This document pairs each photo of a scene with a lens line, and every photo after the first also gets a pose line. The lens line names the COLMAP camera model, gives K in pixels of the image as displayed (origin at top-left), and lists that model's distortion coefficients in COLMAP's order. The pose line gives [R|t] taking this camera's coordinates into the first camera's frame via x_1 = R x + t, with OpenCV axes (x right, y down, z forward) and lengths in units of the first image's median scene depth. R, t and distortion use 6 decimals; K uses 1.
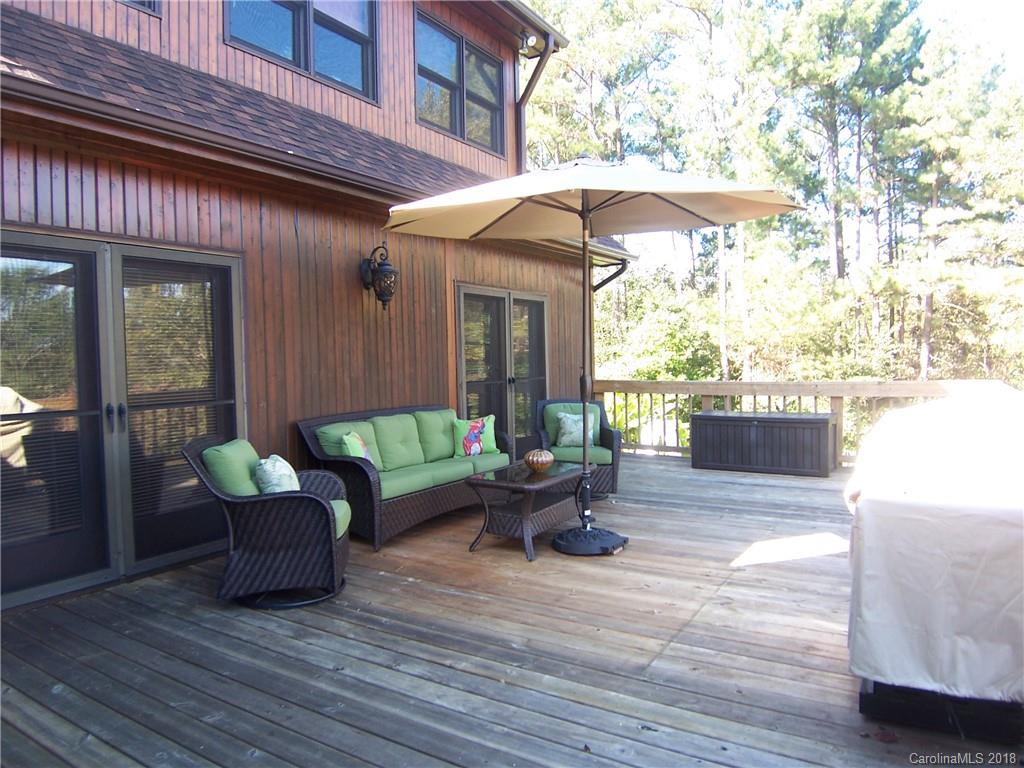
lens RADIAL K [[685.0, 0, 515.2], [0, 685.0, 381.5], [0, 0, 1]] dist [-0.003735, -0.051553]
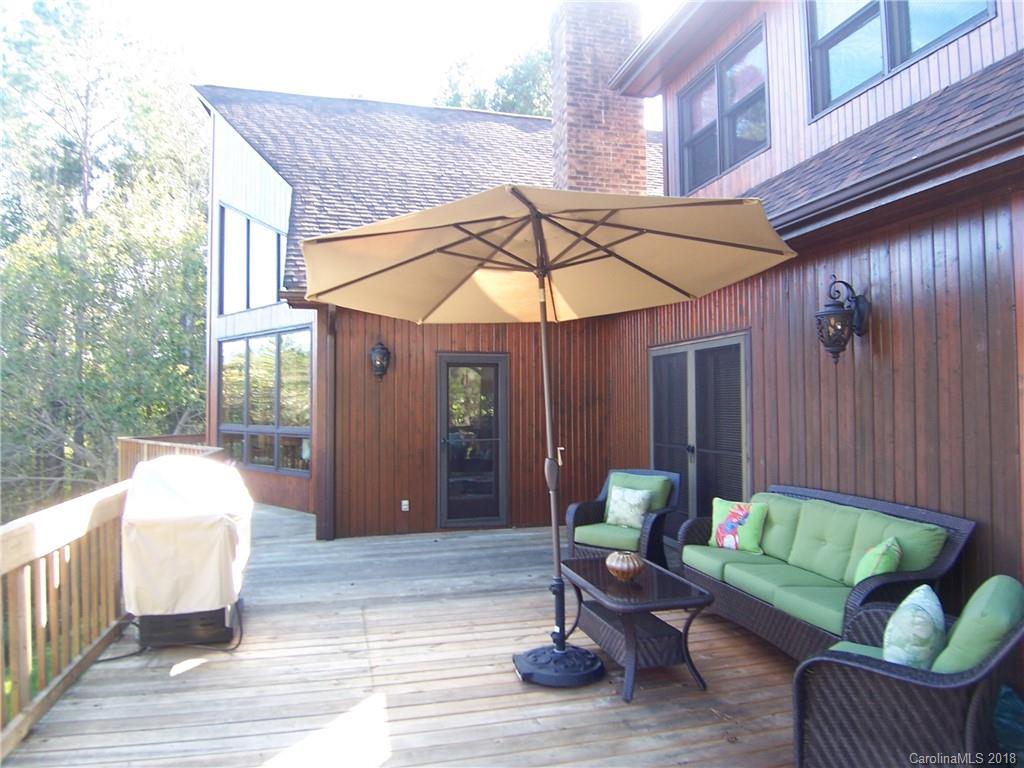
lens RADIAL K [[685.0, 0, 515.2], [0, 685.0, 381.5], [0, 0, 1]] dist [-0.003735, -0.051553]
pose [[-0.685760, -0.000697, -0.727827, 0.803947], [-0.006580, 0.999965, 0.005242, -0.114336], [0.727798, 0.008384, -0.685741, 1.669617]]
